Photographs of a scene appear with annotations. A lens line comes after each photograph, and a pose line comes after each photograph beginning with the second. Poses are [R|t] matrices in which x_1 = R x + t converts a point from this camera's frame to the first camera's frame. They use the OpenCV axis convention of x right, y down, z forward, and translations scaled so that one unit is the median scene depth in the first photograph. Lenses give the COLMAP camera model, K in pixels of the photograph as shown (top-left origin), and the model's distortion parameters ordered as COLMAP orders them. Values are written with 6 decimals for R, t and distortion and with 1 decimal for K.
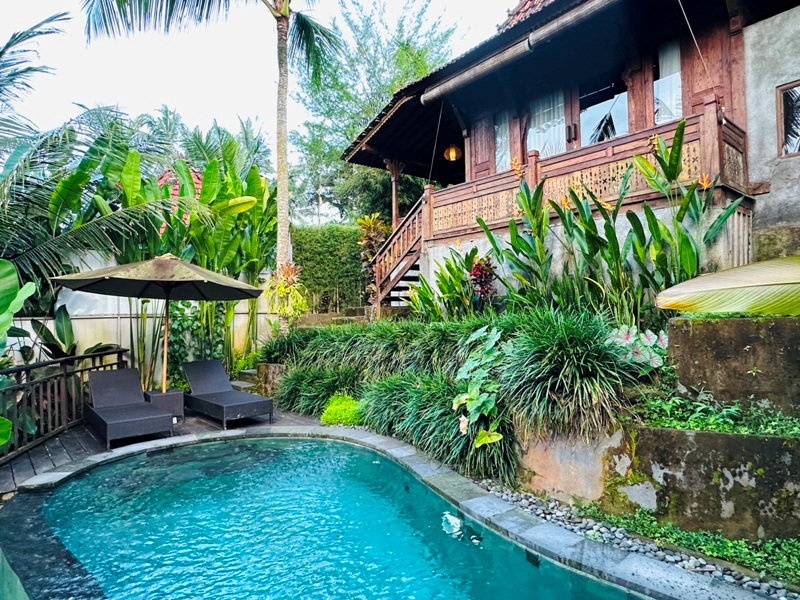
lens RADIAL K [[483.7, 0, 398.0], [0, 483.7, 300.4], [0, 0, 1]] dist [-0.001468, 0.011076]
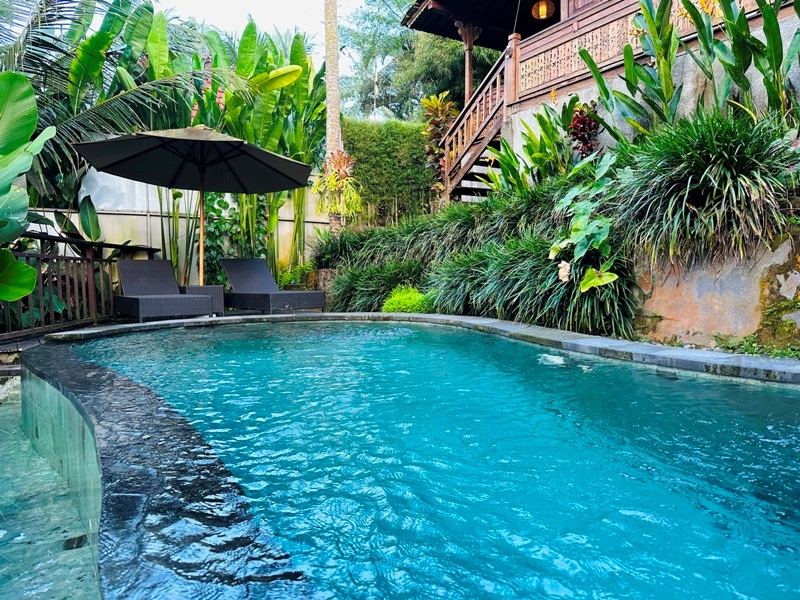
lens RADIAL K [[564.8, 0, 401.8], [0, 564.8, 299.9], [0, 0, 1]] dist [0.038877, -0.035030]
pose [[0.994342, 0.007902, -0.105934, -0.016987], [-0.001038, 0.997904, 0.064698, 0.135769], [0.106224, -0.064222, 0.992266, 0.027466]]
